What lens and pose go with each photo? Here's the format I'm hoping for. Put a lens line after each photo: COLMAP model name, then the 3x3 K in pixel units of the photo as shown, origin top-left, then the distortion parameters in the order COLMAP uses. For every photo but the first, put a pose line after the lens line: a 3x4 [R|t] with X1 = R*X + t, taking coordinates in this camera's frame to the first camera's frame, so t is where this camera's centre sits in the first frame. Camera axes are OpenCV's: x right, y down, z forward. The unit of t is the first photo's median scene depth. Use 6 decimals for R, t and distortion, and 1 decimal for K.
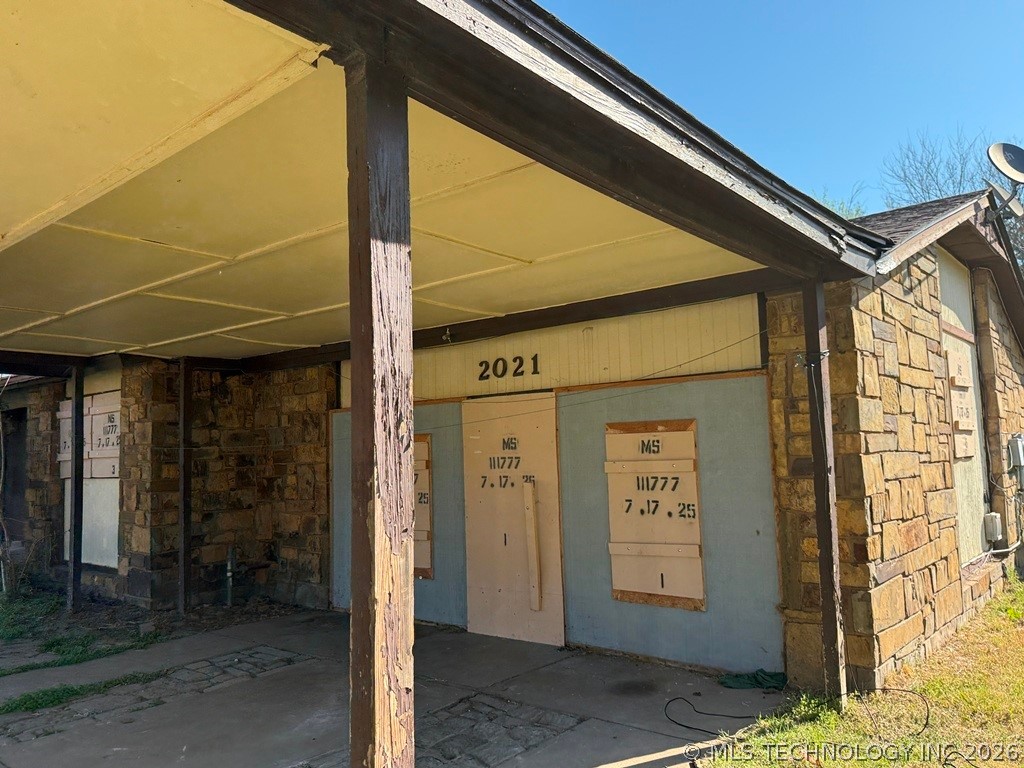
lens RADIAL K [[781.9, 0, 511.8], [0, 781.9, 386.5], [0, 0, 1]] dist [-0.000307, -0.000043]
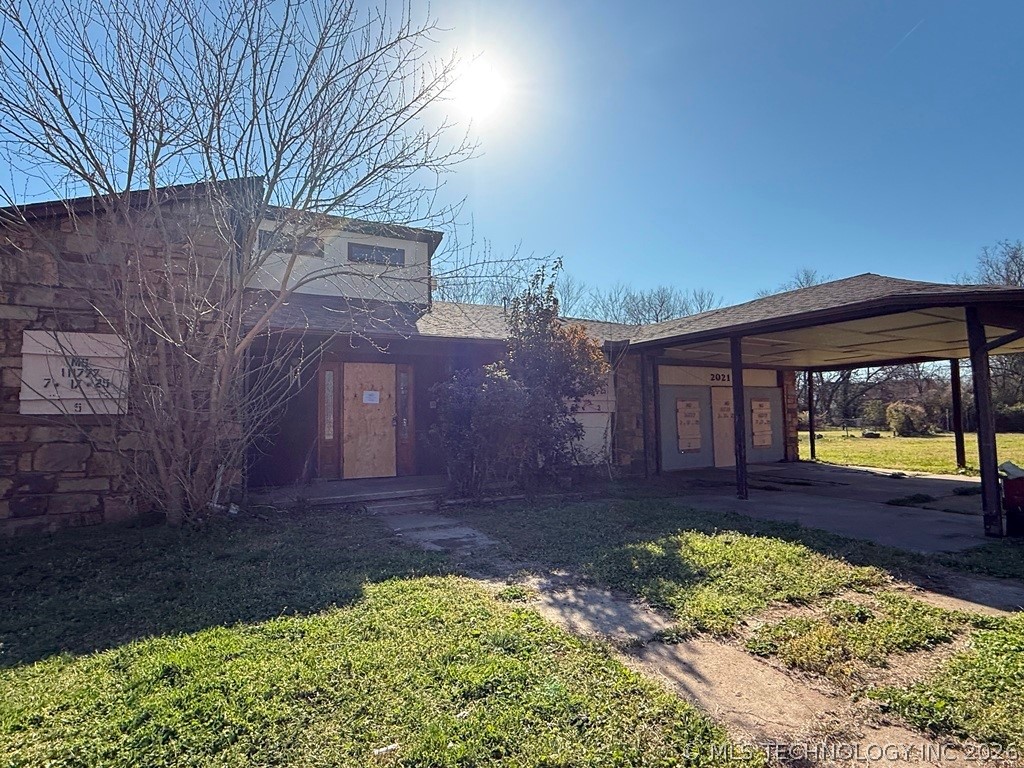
lens RADIAL K [[540.7, 0, 513.3], [0, 540.7, 385.9], [0, 0, 1]] dist [-0.000068, -0.000162]
pose [[0.367194, 0.062600, 0.928035, -2.290300], [-0.080636, 0.996119, -0.035288, 0.149154], [-0.926643, -0.061875, 0.370817, 1.010977]]
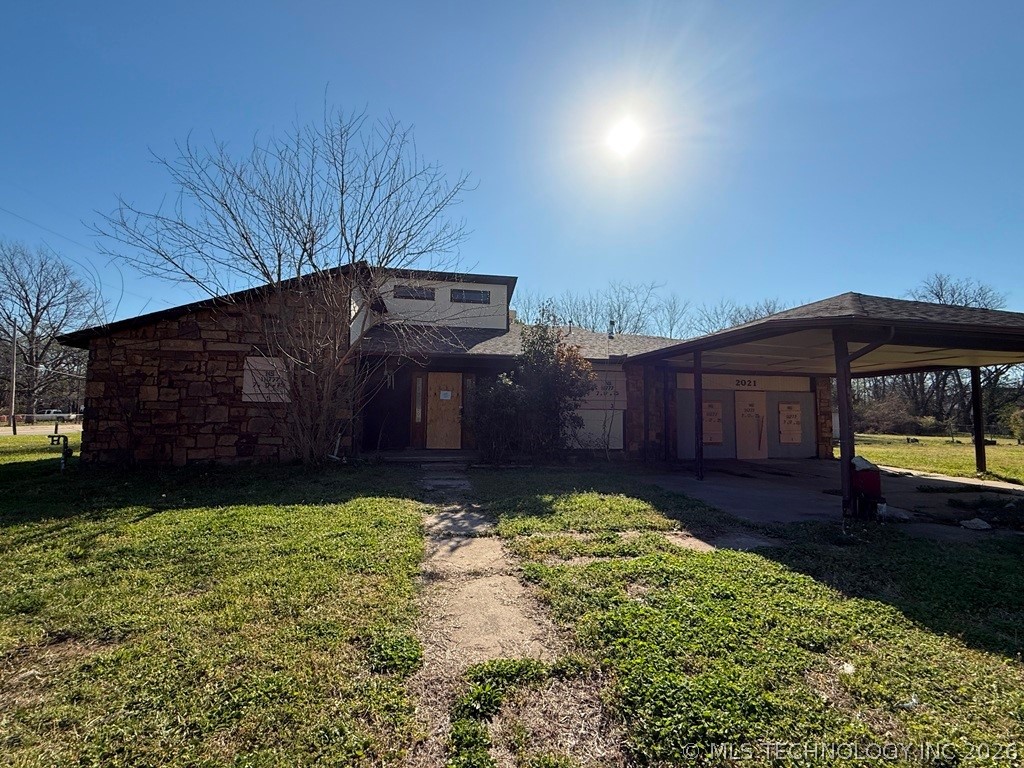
lens RADIAL K [[442.6, 0, 510.5], [0, 442.6, 386.8], [0, 0, 1]] dist [-0.002067, -0.000662]
pose [[0.637935, 0.068258, 0.767059, -2.283993], [-0.097028, 0.995251, -0.007870, 0.114186], [-0.763953, -0.069405, 0.641528, 0.562957]]
